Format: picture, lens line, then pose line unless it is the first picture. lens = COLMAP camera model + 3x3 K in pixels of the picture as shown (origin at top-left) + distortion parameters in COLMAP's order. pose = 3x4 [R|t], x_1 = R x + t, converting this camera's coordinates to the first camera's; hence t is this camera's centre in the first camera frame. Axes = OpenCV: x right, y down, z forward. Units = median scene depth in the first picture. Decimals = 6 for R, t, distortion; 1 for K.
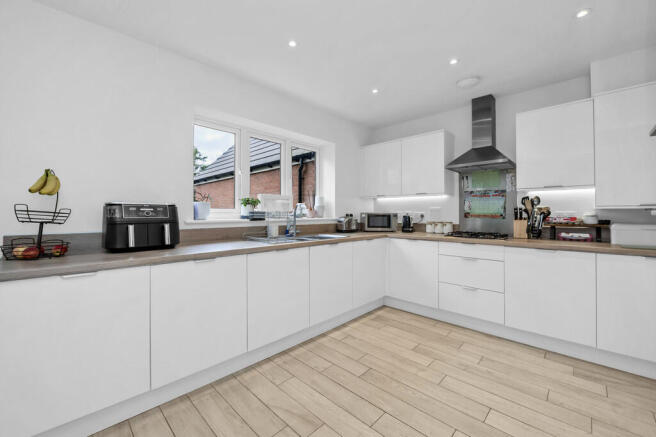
lens RADIAL K [[263.8, 0, 329.8], [0, 263.8, 212.8], [0, 0, 1]] dist [-0.002210, -0.000349]
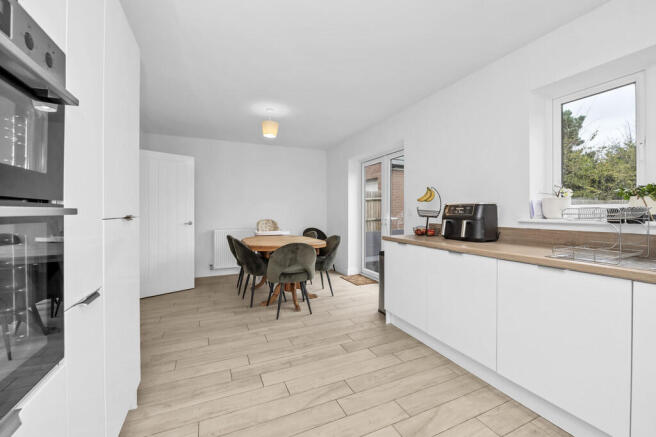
lens RADIAL K [[263.8, 0, 329.8], [0, 263.8, 212.8], [0, 0, 1]] dist [-0.002210, -0.000349]
pose [[-0.353916, 0.002321, -0.935274, 0.467947], [0.002939, 0.999995, 0.001369, 0.003207], [0.935273, -0.002265, -0.353921, 0.548502]]
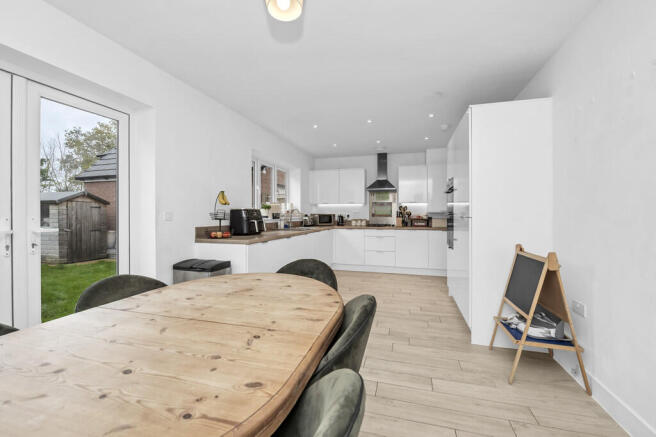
lens RADIAL K [[263.8, 0, 329.8], [0, 263.8, 212.8], [0, 0, 1]] dist [-0.002210, -0.000349]
pose [[0.888441, 0.001179, 0.458989, -0.692833], [-0.000253, 0.999998, -0.002078, -0.003748], [-0.458990, 0.001729, 0.888440, -0.566876]]
